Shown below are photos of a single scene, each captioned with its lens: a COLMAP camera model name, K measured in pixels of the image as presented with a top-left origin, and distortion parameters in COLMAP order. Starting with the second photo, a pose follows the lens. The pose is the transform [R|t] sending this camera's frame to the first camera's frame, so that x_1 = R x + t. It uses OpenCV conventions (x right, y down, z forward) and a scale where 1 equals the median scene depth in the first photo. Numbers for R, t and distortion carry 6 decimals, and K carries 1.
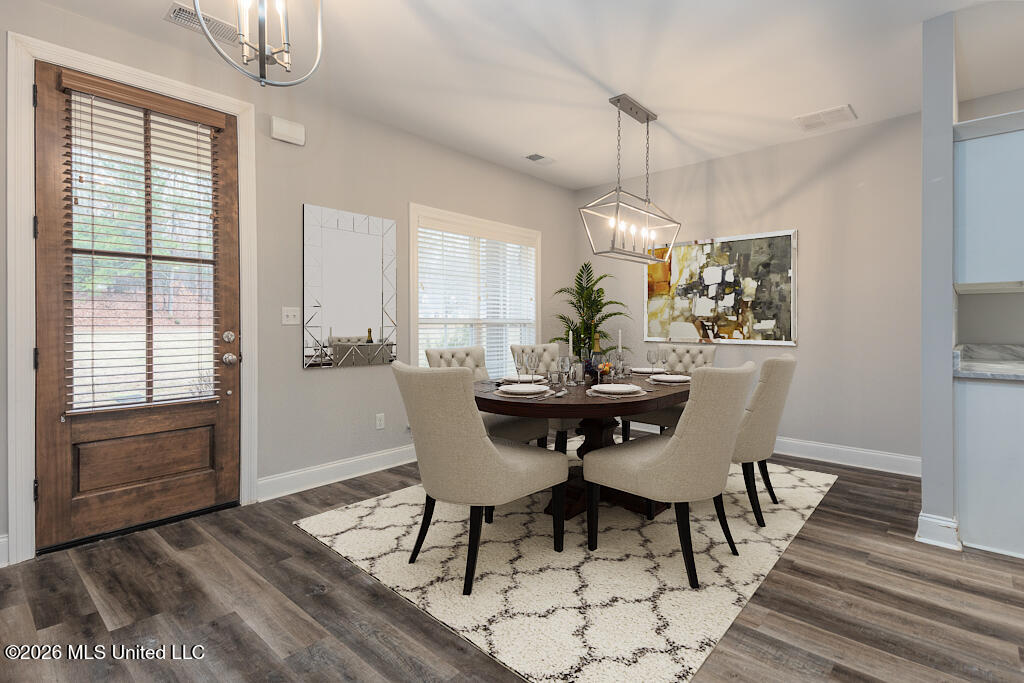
lens RADIAL K [[506.0, 0, 497.8], [0, 506.0, 322.3], [0, 0, 1]] dist [0.049194, -0.020765]
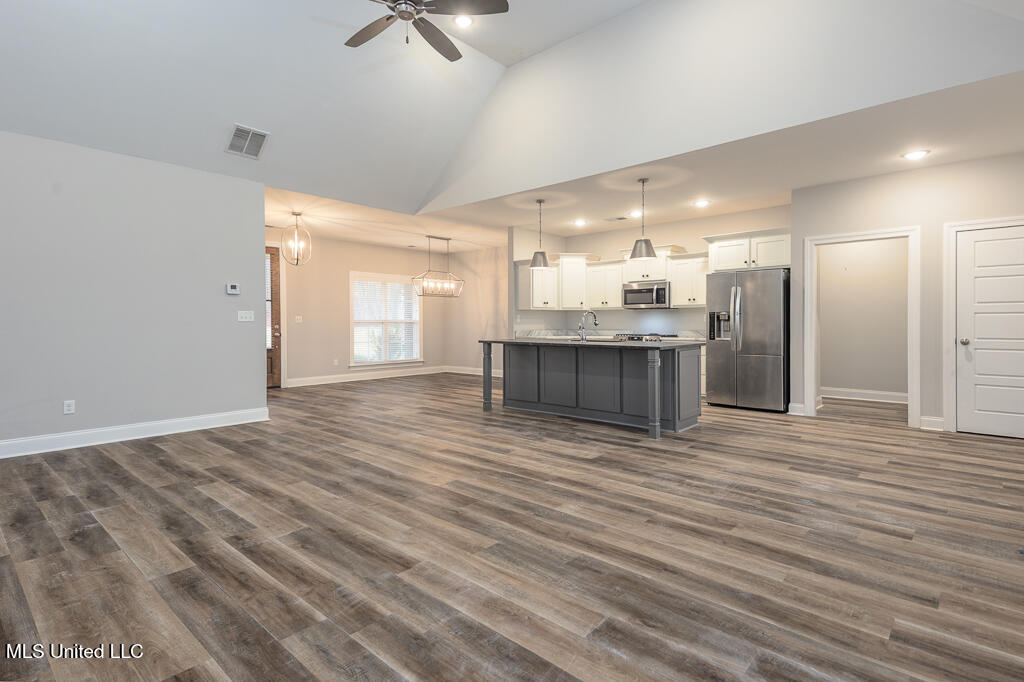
lens RADIAL K [[517.6, 0, 519.1], [0, 517.6, 320.5], [0, 0, 1]] dist [-0.001711, -0.000451]
pose [[0.999863, -0.002432, 0.016355, 0.753452], [0.002375, 0.999991, 0.003539, -0.014869], [-0.016364, -0.003500, 0.999860, -1.847551]]
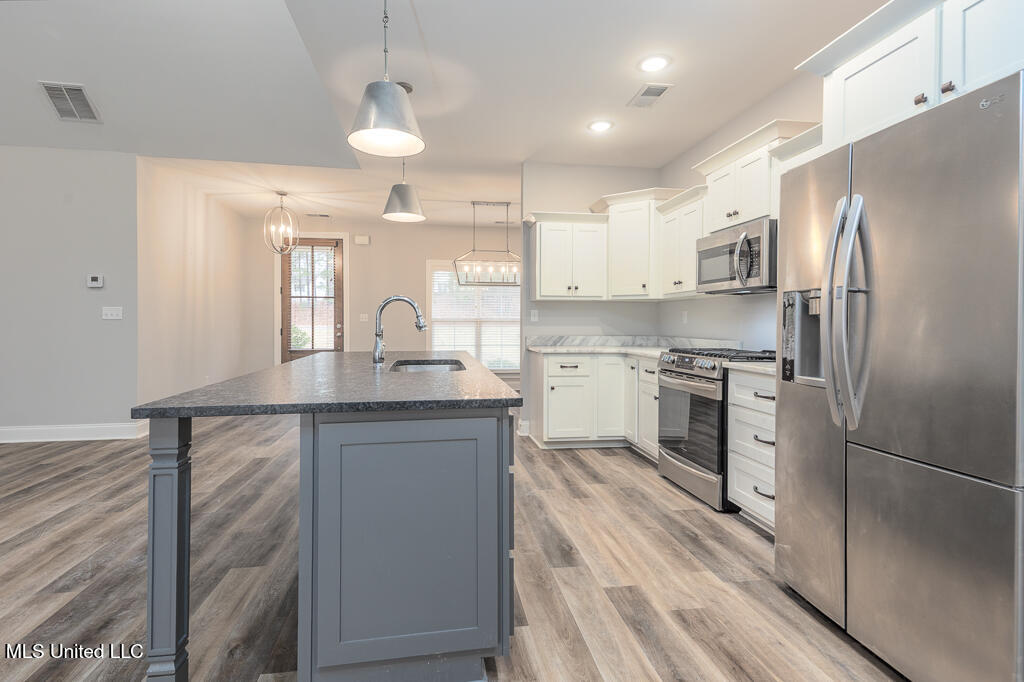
lens RADIAL K [[506.0, 0, 497.8], [0, 506.0, 321.8], [0, 0, 1]] dist [0.049194, -0.020765]
pose [[0.767709, 0.002433, -0.640794, 1.710502], [0.001472, 0.999983, 0.005560, -0.006235], [0.640797, -0.005212, 0.767692, -0.443395]]
